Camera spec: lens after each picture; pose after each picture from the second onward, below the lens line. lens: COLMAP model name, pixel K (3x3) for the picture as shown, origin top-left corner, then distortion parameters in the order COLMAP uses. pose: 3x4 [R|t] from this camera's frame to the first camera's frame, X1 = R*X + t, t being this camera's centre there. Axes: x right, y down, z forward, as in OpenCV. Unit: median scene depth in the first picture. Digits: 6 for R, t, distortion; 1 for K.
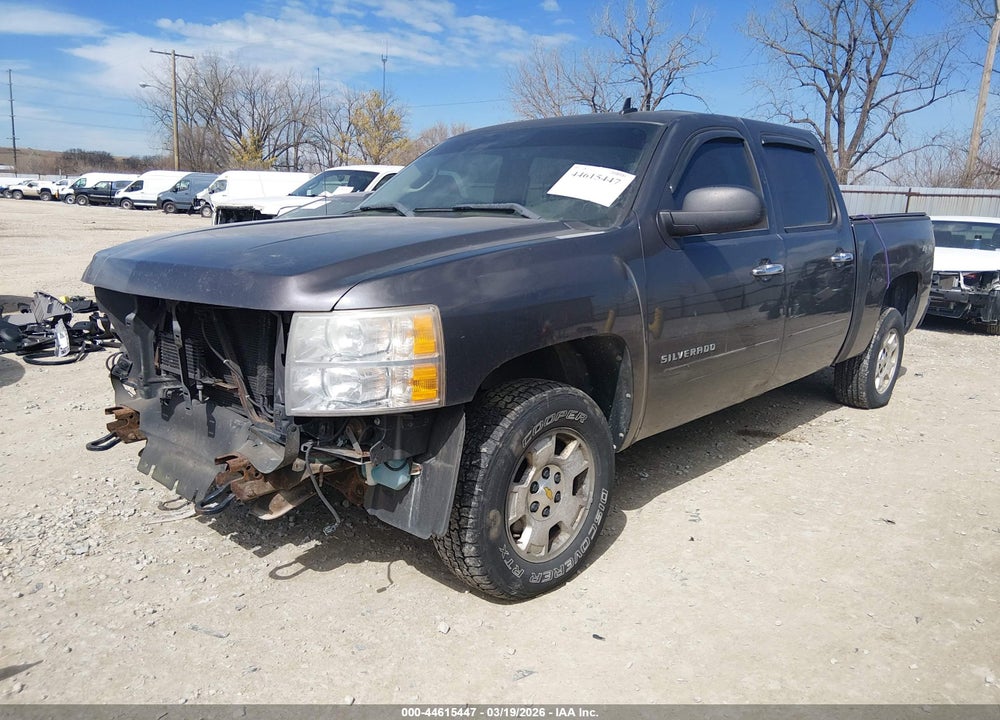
lens RADIAL K [[745.9, 0, 501.5], [0, 745.9, 370.1], [0, 0, 1]] dist [0.120984, -0.201415]
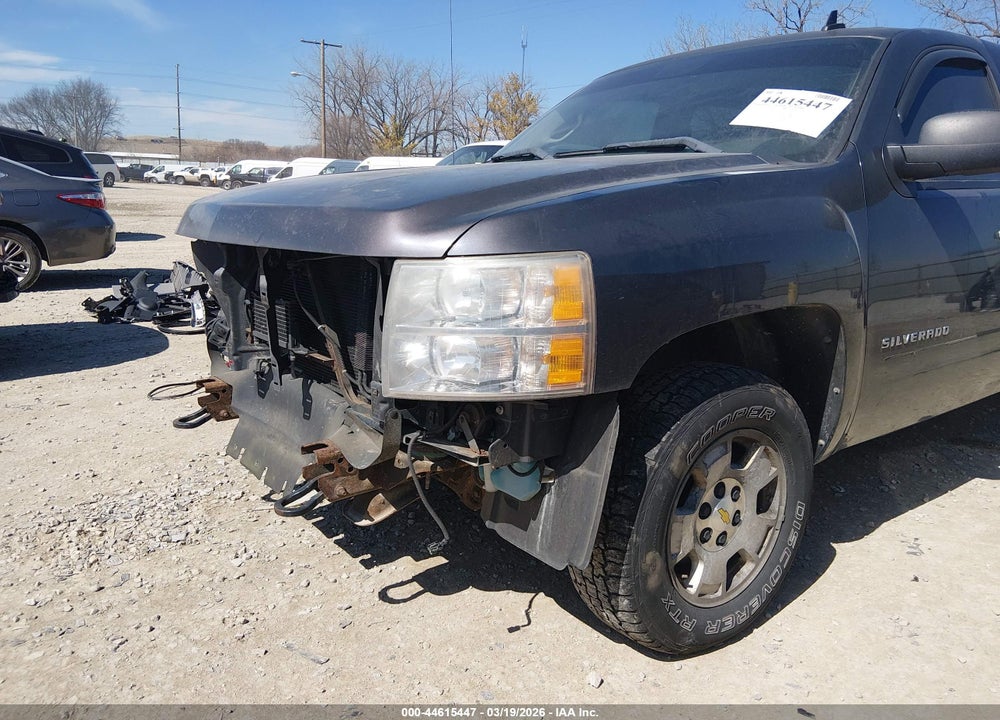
lens RADIAL K [[745.9, 0, 501.5], [0, 745.9, 370.1], [0, 0, 1]] dist [0.120984, -0.201415]
pose [[0.985149, 0.036171, -0.167850, -0.035542], [-0.033540, 0.999266, 0.018487, 0.012760], [0.168395, -0.012583, 0.985639, 0.230740]]
